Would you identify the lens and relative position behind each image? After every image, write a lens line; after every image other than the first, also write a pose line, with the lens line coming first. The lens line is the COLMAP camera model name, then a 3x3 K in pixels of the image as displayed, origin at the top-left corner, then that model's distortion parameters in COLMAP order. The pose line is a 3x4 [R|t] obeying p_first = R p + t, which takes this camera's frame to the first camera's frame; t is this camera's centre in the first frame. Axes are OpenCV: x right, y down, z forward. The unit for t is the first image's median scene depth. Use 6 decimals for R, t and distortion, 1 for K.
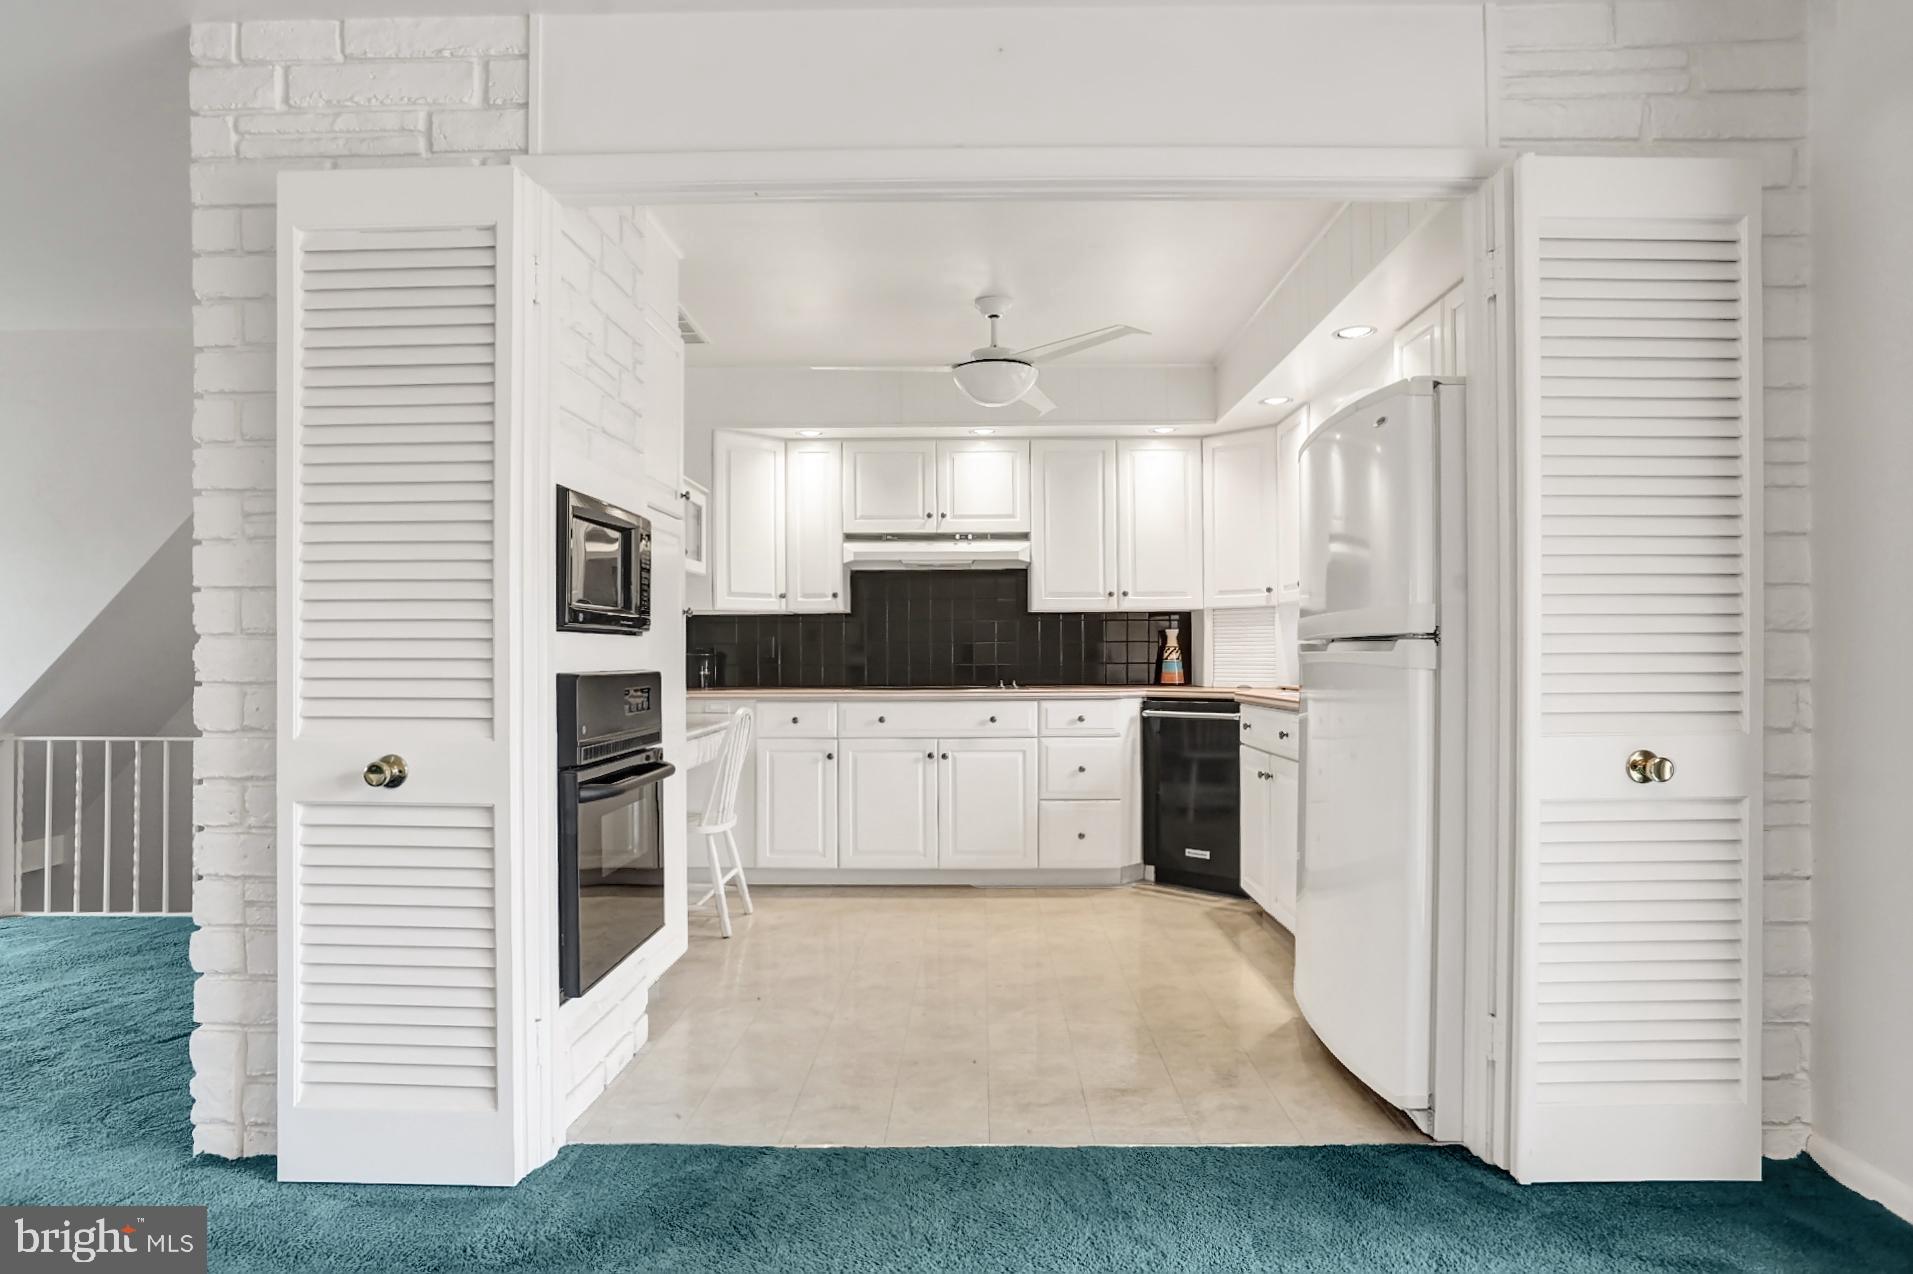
lens RADIAL K [[1077.2, 0, 960.3], [0, 1077.2, 657.0], [0, 0, 1]] dist [-0.042990, 0.024726]
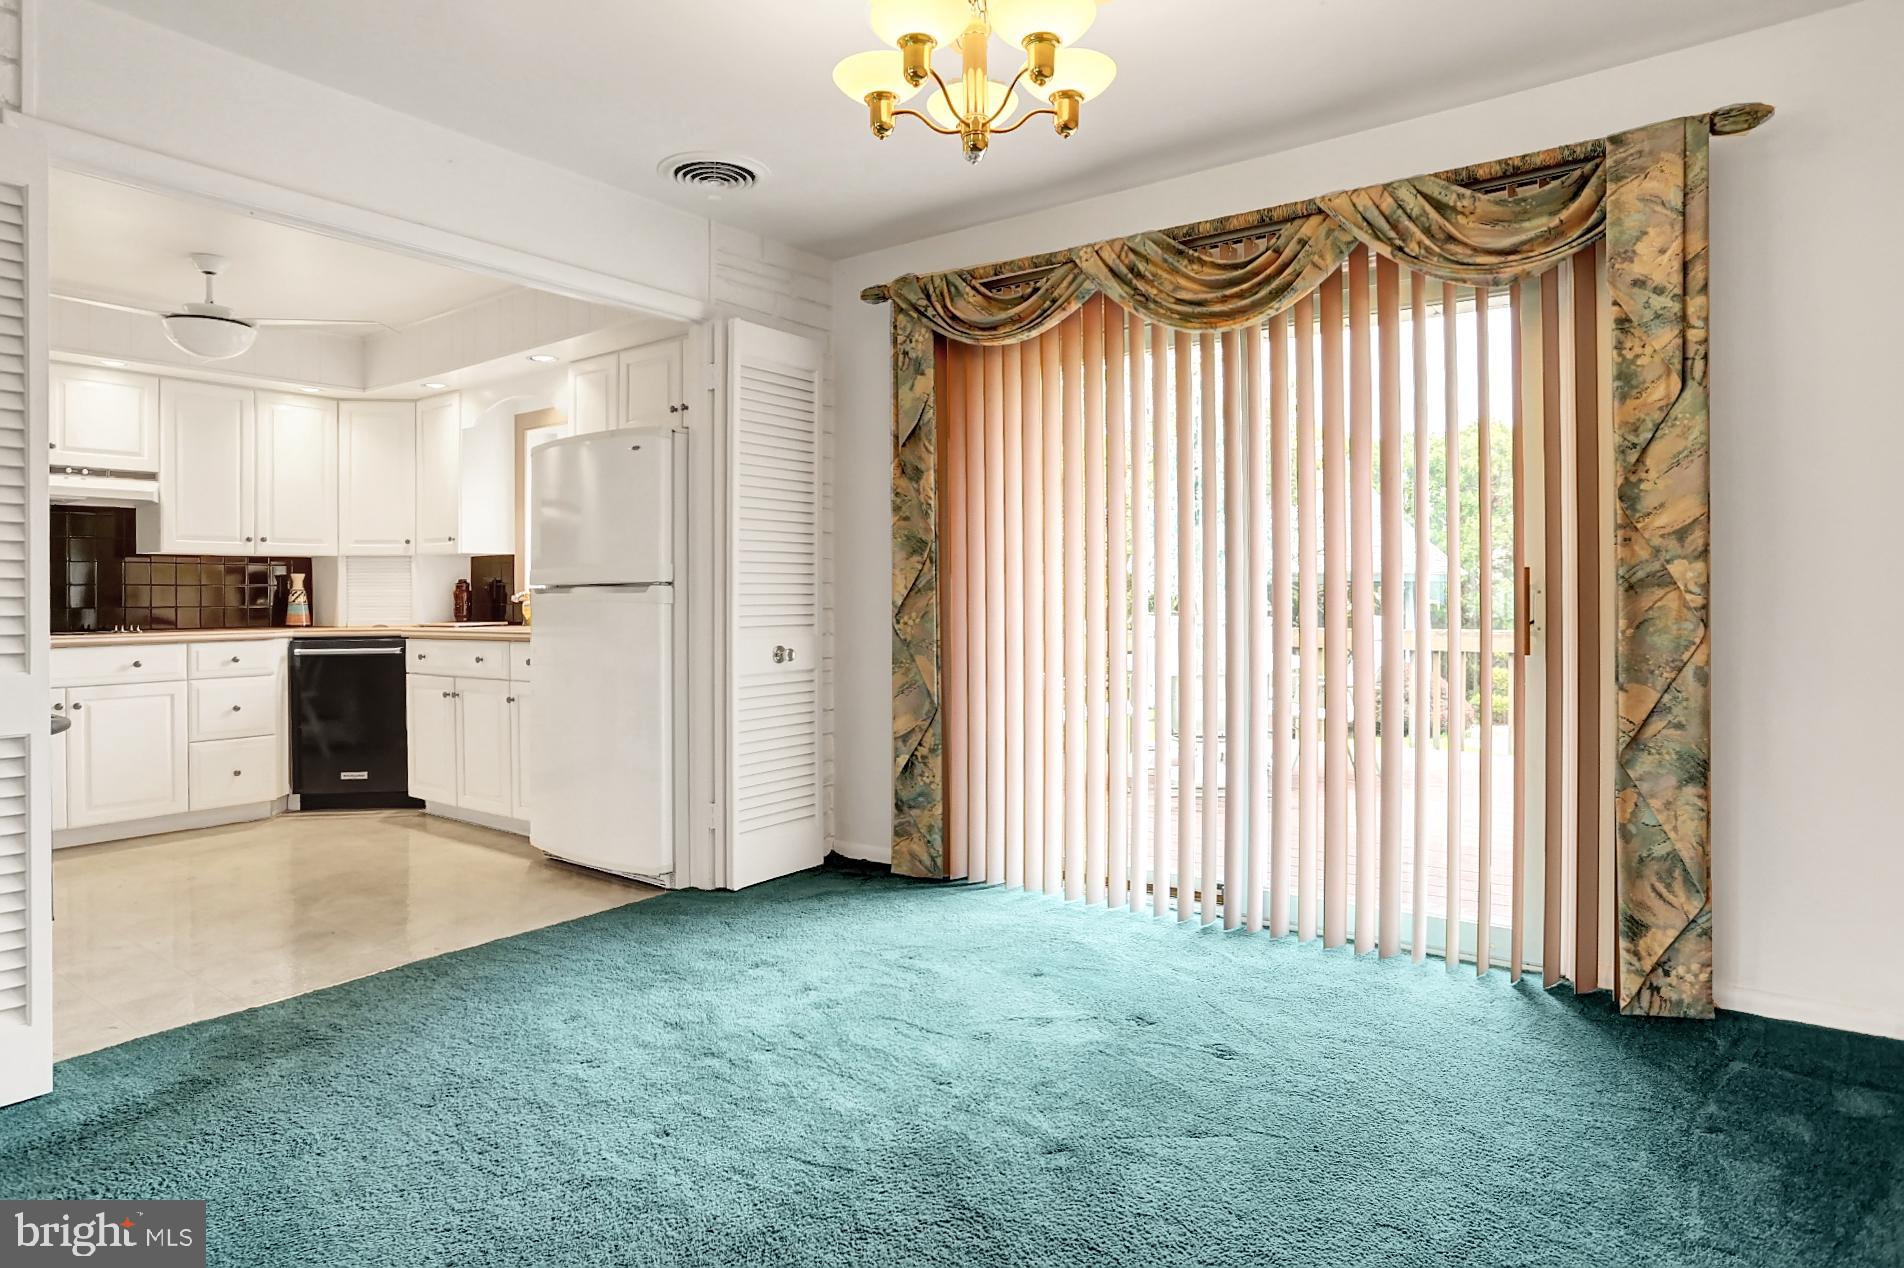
lens RADIAL K [[1090.9, 0, 950.4], [0, 1090.9, 603.5], [0, 0, 1]] dist [-0.001421, 0.000081]
pose [[0.574094, -0.005449, 0.818771, -0.420897], [0.005367, 0.999981, 0.002892, 0.005023], [-0.818772, 0.002734, 0.574112, -0.196078]]
